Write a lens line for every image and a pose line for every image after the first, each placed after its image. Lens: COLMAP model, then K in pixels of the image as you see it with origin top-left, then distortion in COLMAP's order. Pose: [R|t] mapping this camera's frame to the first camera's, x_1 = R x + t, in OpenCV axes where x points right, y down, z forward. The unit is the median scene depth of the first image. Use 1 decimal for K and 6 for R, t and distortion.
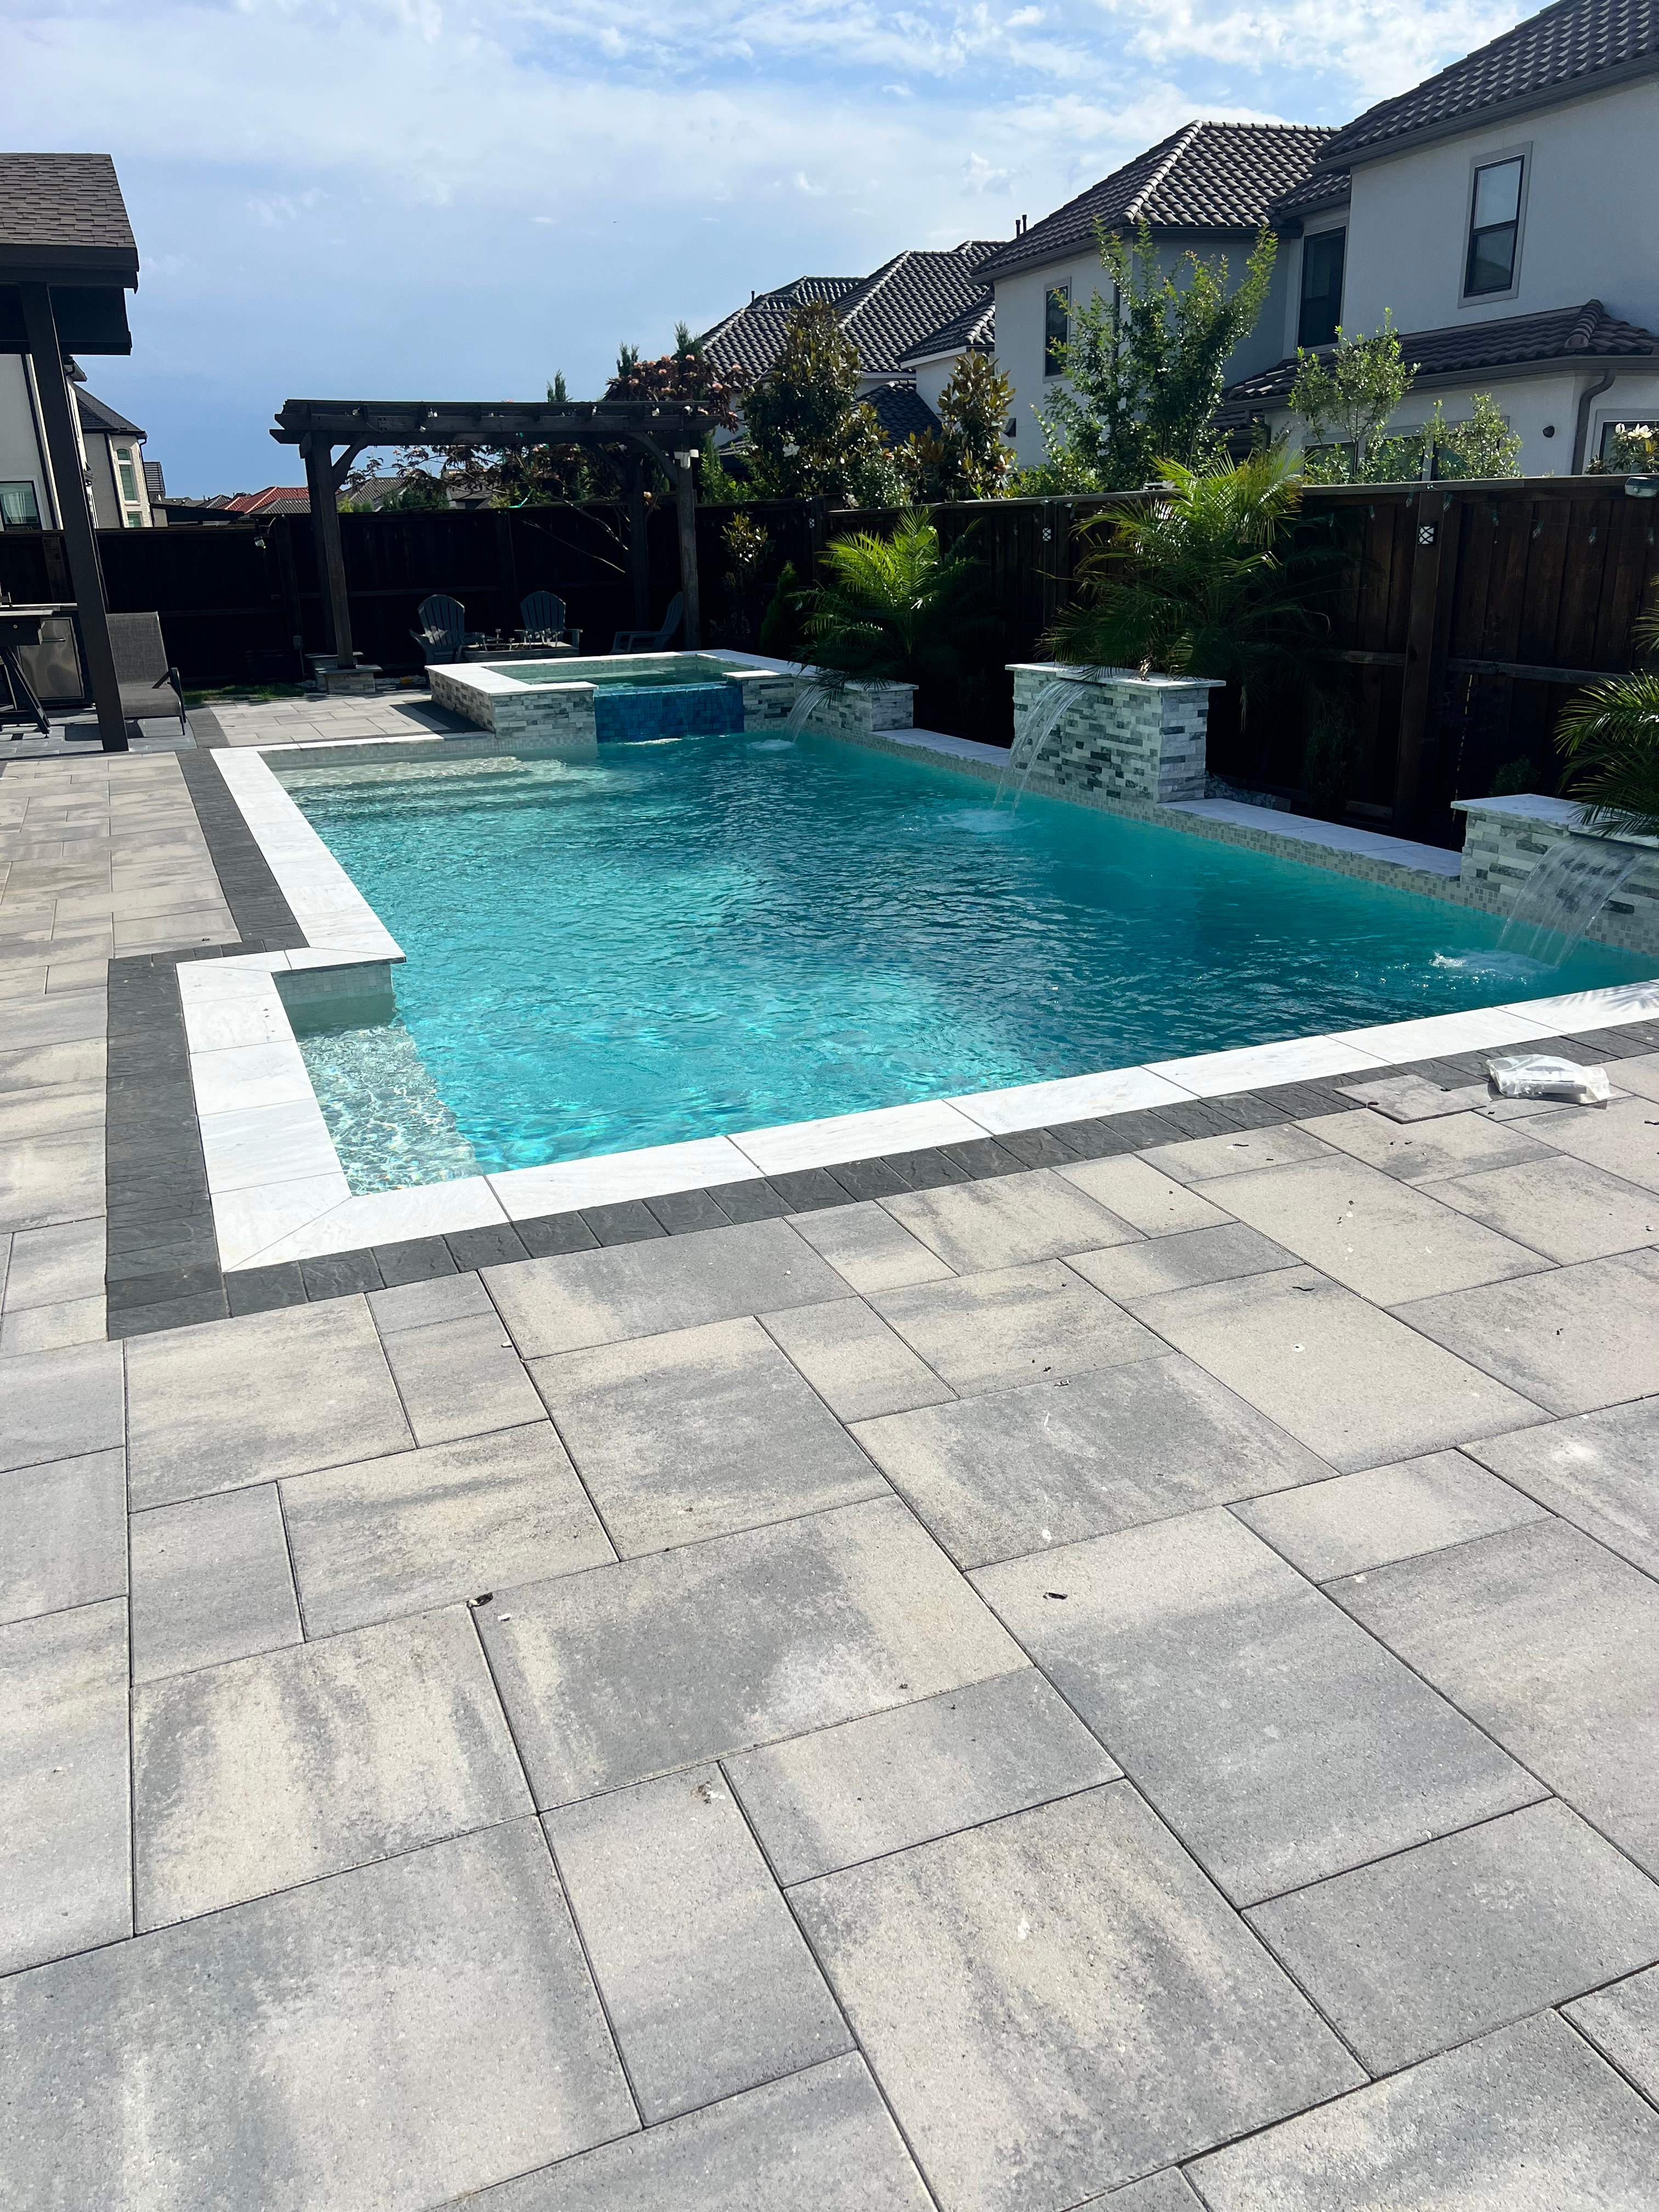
lens RADIAL K [[1657.0, 0, 815.7], [0, 1657.0, 1114.3], [0, 0, 1]] dist [0.023989, -0.024544]
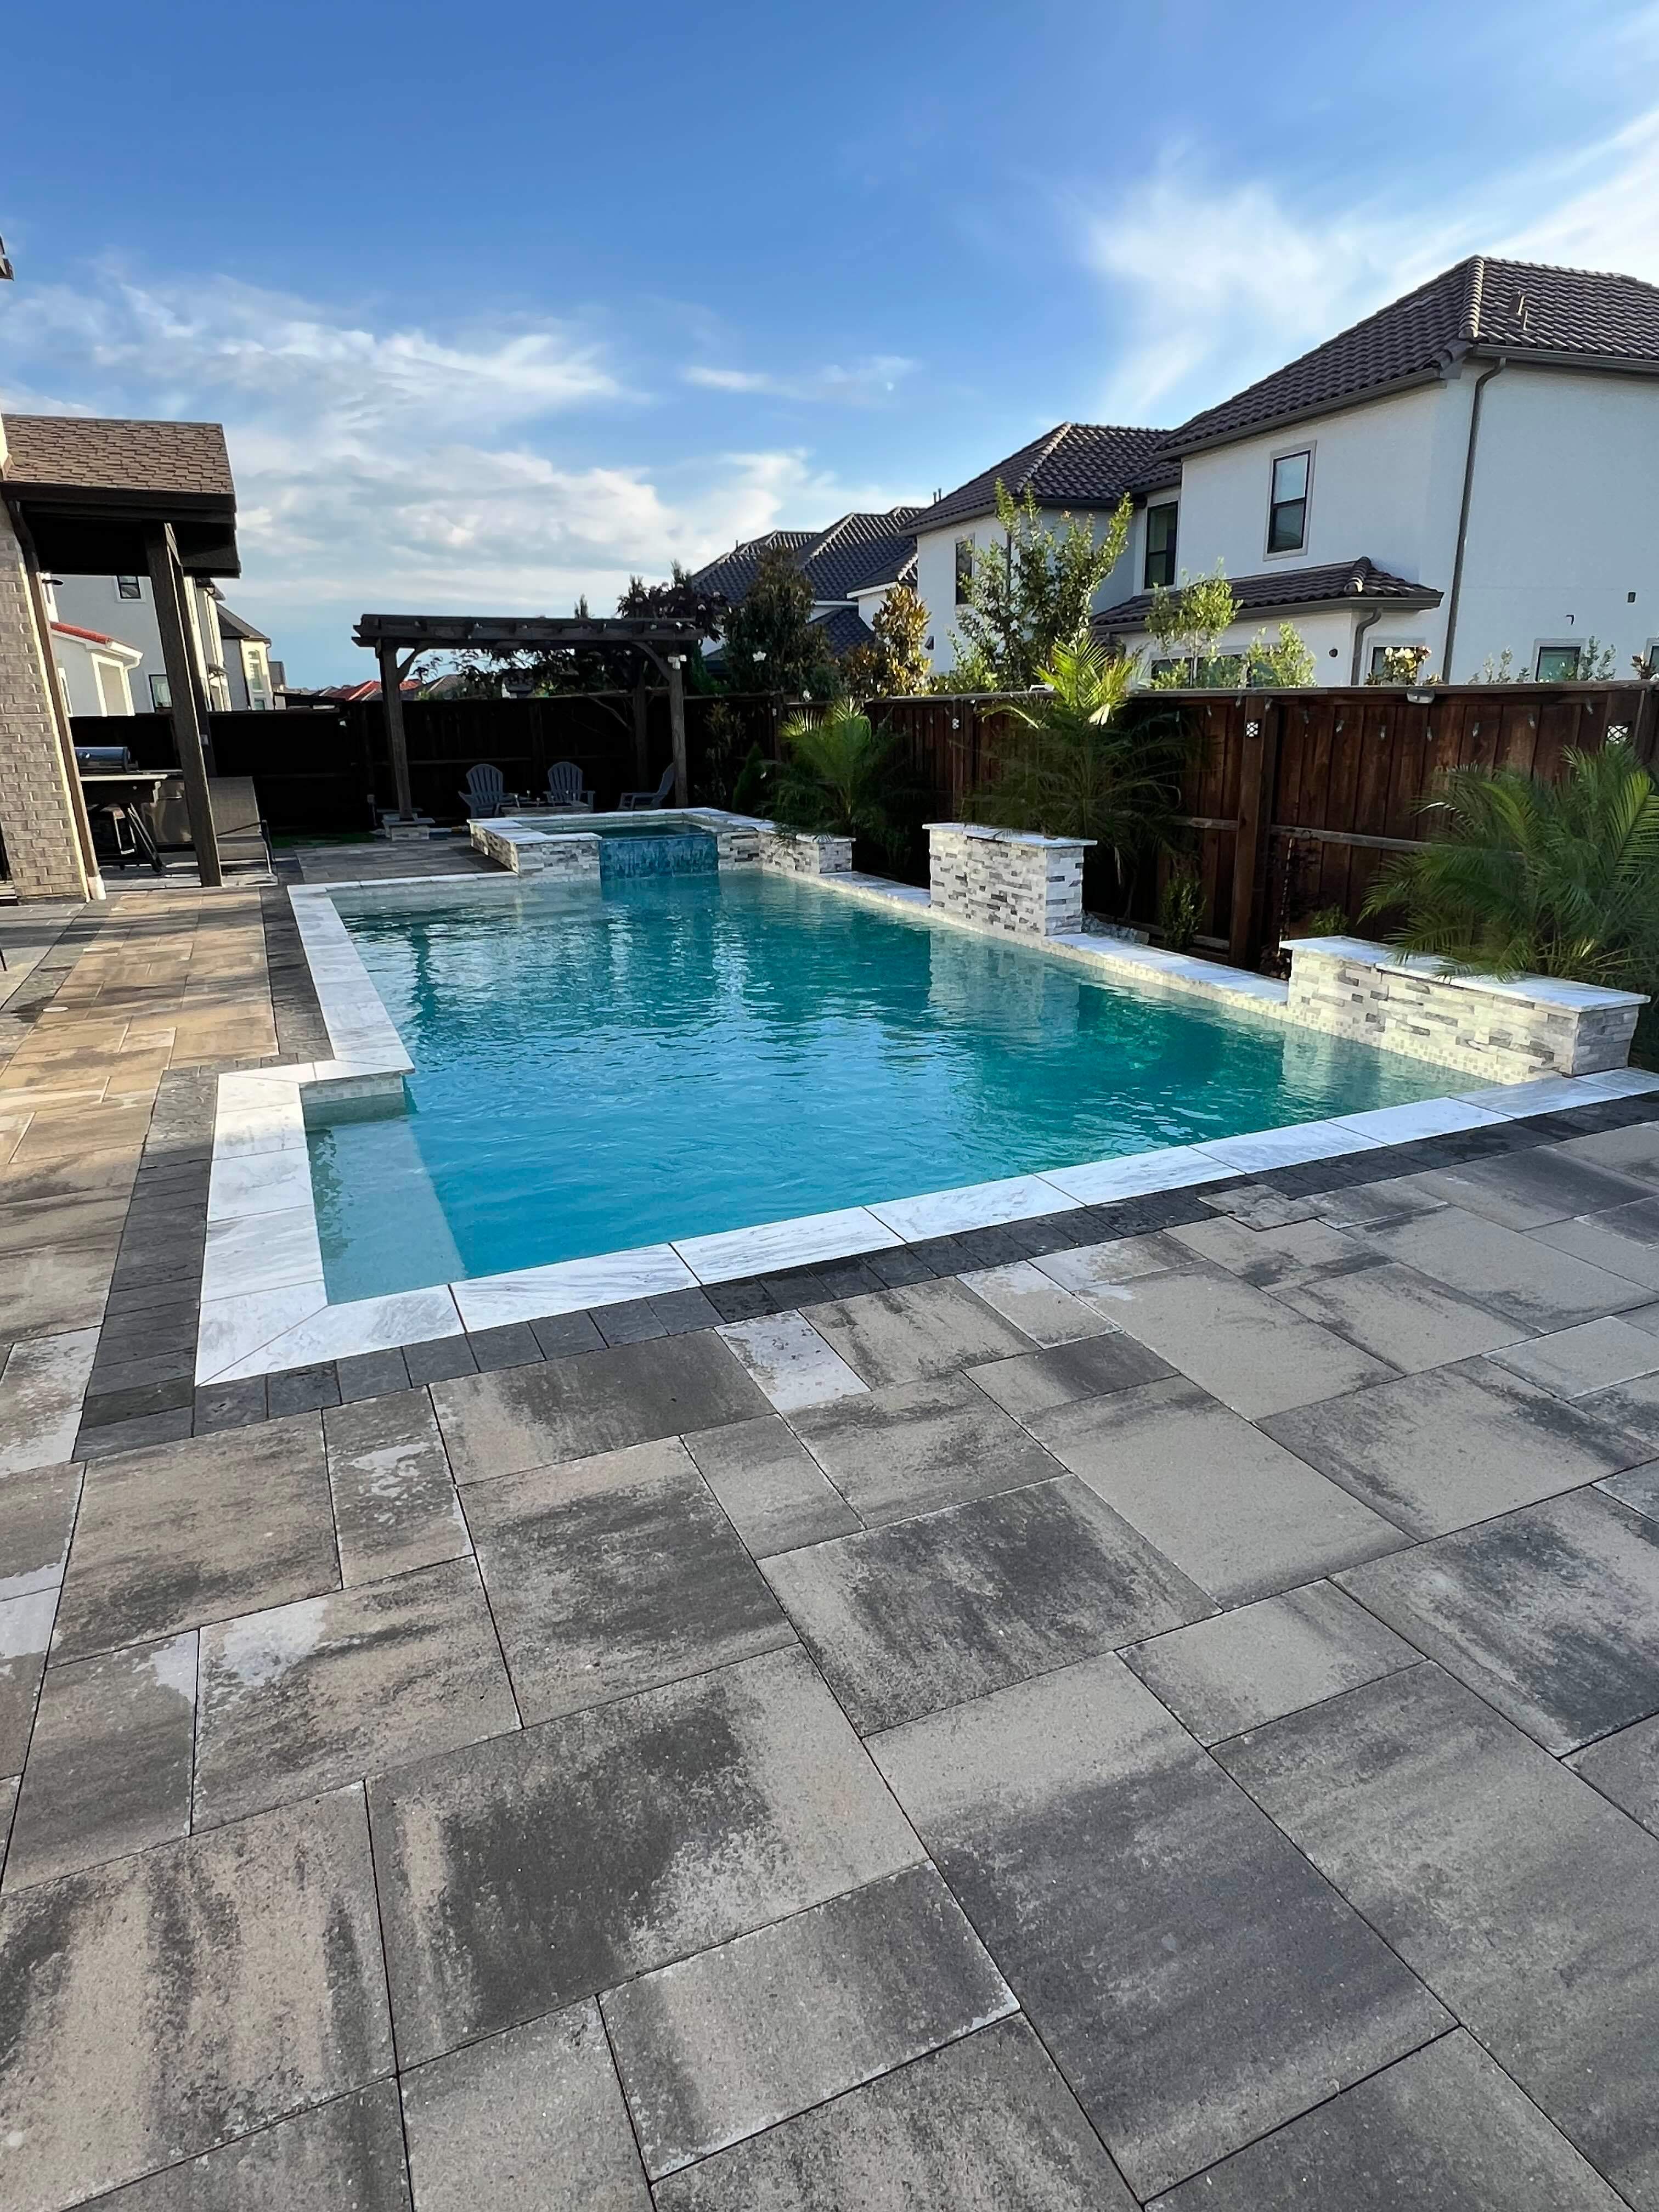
lens RADIAL K [[1279.3, 0, 827.9], [0, 1279.3, 1096.5], [0, 0, 1]] dist [-0.016218, 0.002612]
pose [[0.999400, 0.002182, 0.034574, 0.025800], [-0.000486, 0.998799, -0.048992, -0.049438], [-0.034639, 0.048946, 0.998201, 0.131869]]
